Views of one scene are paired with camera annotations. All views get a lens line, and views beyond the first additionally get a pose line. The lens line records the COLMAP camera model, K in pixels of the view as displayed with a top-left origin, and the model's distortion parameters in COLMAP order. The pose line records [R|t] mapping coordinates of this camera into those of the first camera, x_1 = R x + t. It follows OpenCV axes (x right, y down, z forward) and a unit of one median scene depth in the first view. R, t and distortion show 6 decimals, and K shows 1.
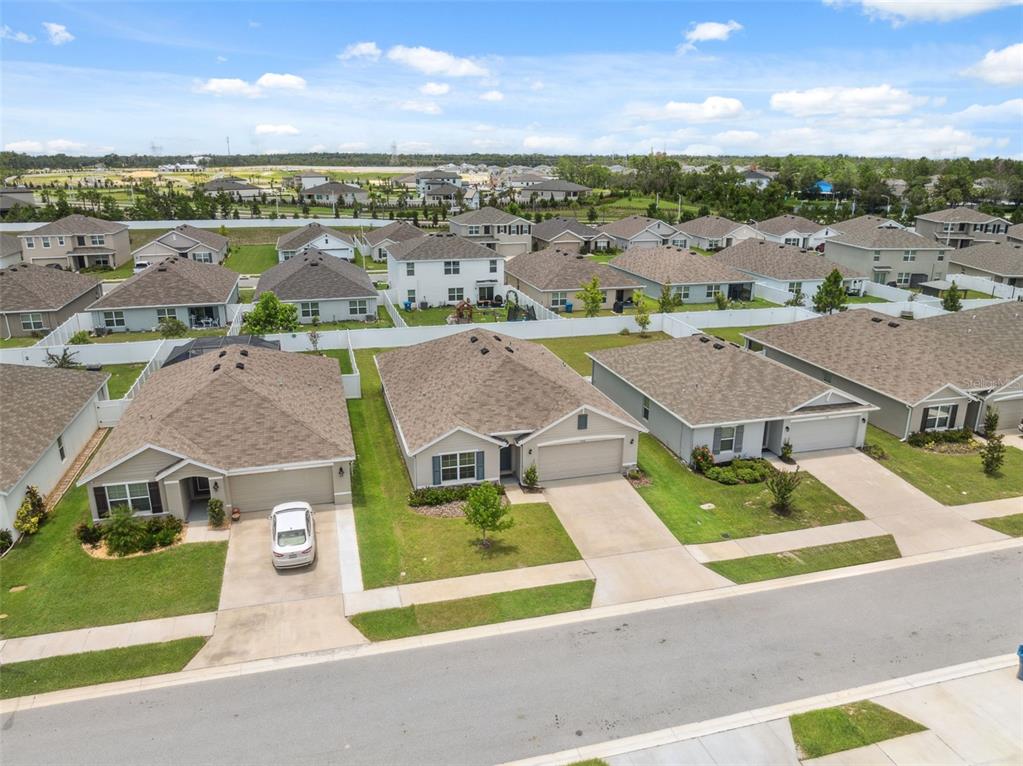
lens RADIAL K [[730.1, 0, 515.6], [0, 730.1, 378.4], [0, 0, 1]] dist [-0.028448, -0.009201]
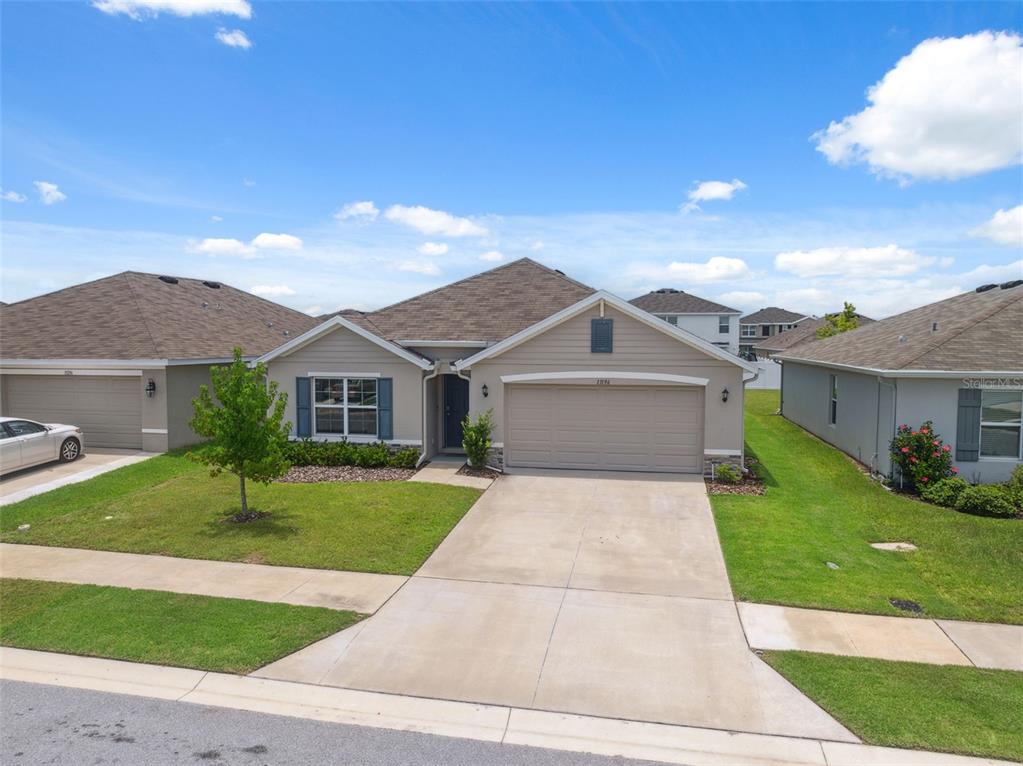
lens RADIAL K [[730.1, 0, 507.9], [0, 730.1, 382.4], [0, 0, 1]] dist [-0.028448, -0.009201]
pose [[0.890122, 0.023905, -0.455095, 0.250177], [-0.130591, 0.970123, -0.204466, 0.190638], [0.436610, 0.241431, 0.866650, 0.590471]]
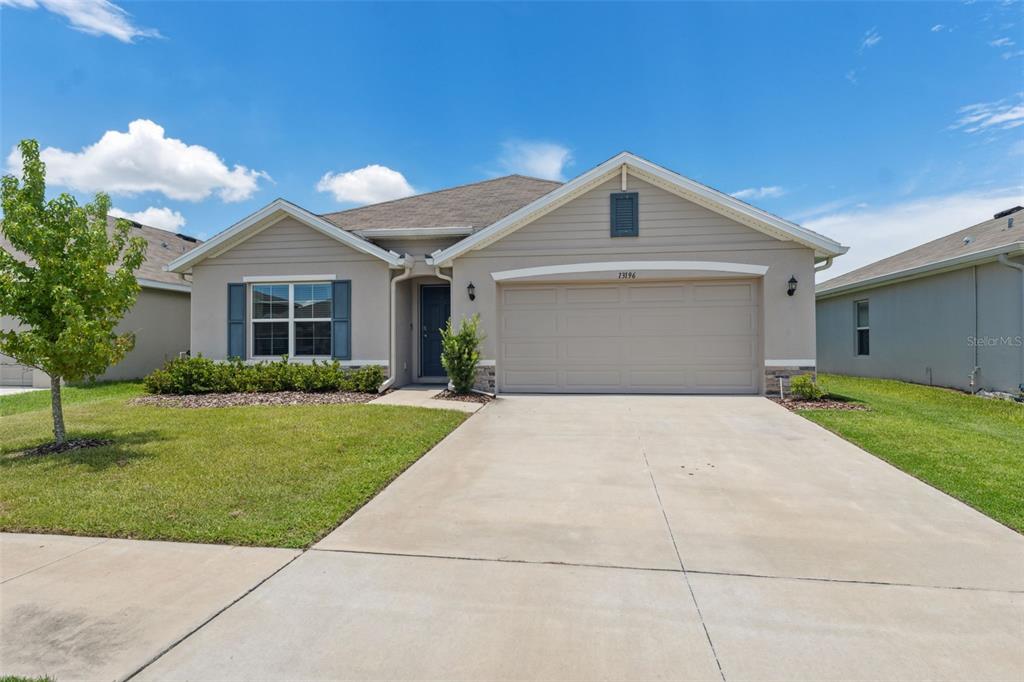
lens RADIAL K [[561.4, 0, 512.8], [0, 561.4, 340.9], [0, 0, 1]] dist [0.000069, -0.001171]
pose [[0.911742, -0.014604, -0.410503, 0.154222], [-0.111523, 0.953028, -0.281602, 0.200852], [0.395334, 0.302529, 0.867287, 0.770063]]
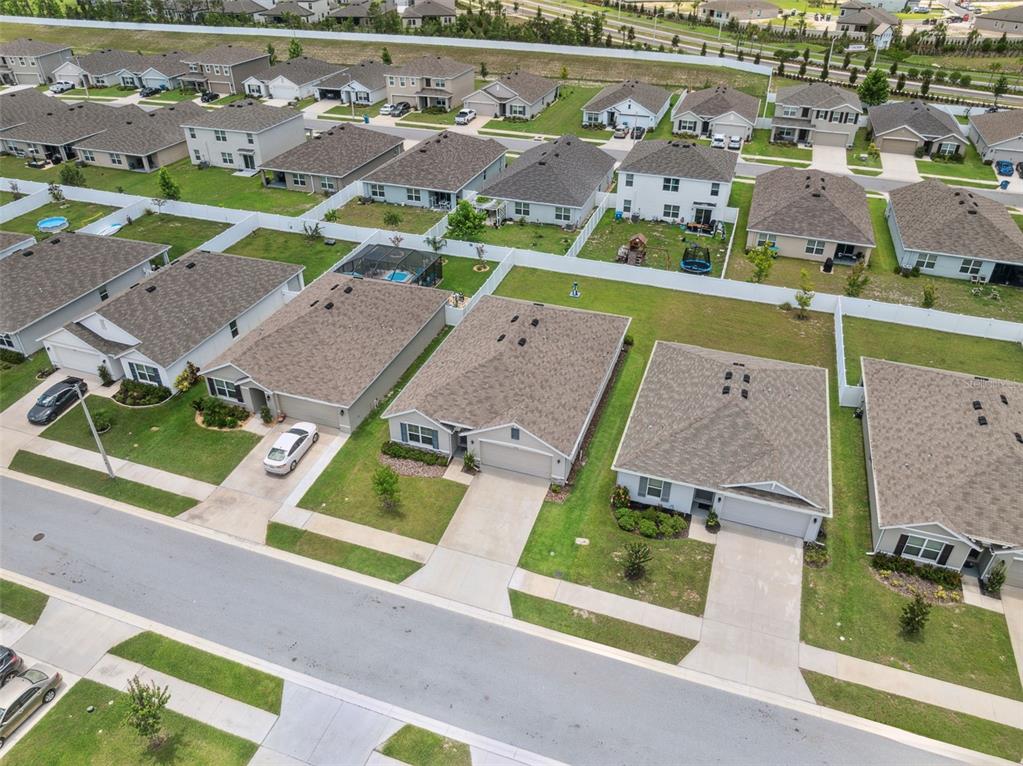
lens RADIAL K [[730.1, 0, 509.3], [0, 730.1, 390.3], [0, 0, 1]] dist [-0.028448, -0.009201]
pose [[0.821483, 0.317104, -0.473931, 0.626330], [-0.166592, 0.928319, 0.332372, -0.400008], [0.545356, -0.194085, 0.815425, 0.046266]]
